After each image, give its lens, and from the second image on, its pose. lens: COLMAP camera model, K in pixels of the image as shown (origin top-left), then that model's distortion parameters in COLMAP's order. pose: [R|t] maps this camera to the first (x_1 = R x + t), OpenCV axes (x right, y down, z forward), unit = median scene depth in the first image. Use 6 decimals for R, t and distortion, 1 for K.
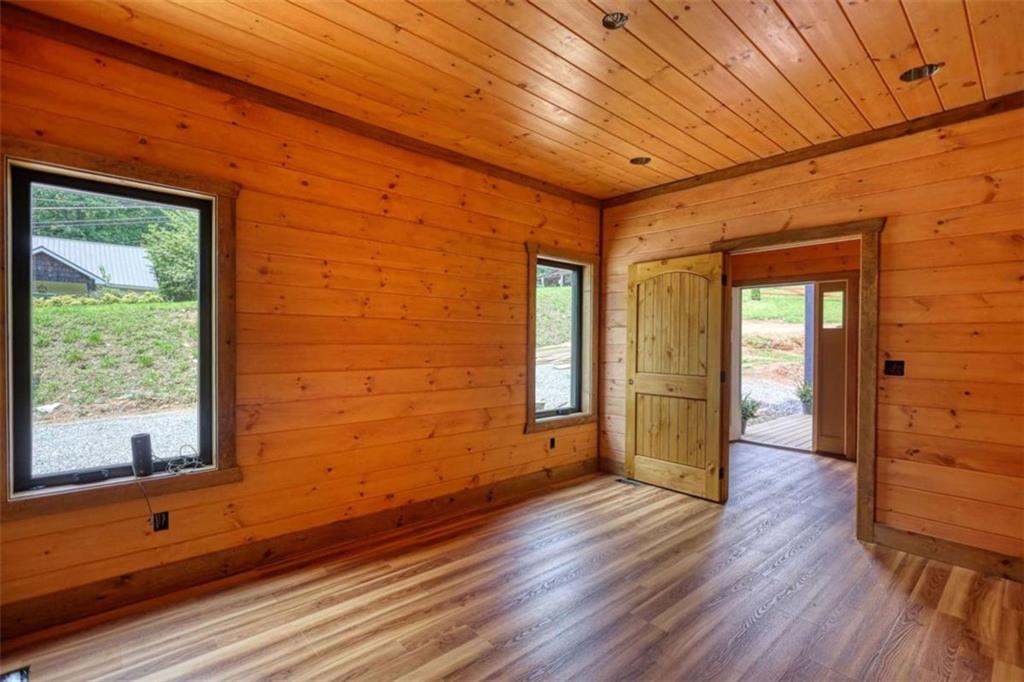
lens RADIAL K [[479.2, 0, 514.3], [0, 479.2, 343.6], [0, 0, 1]] dist [0.000830, 0.000605]
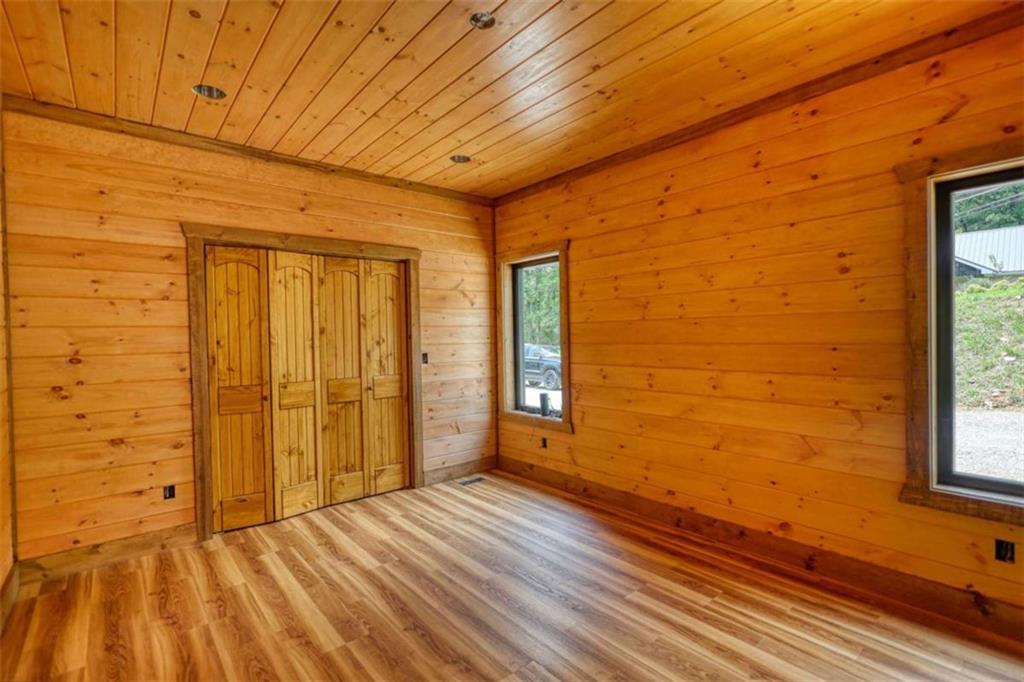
lens RADIAL K [[479.2, 0, 514.3], [0, 479.2, 343.6], [0, 0, 1]] dist [0.000830, 0.000605]
pose [[-0.036164, 0.007264, -0.999319, 0.732959], [0.007871, 0.999945, 0.006984, -0.008781], [0.999315, -0.007613, -0.036219, 0.669756]]
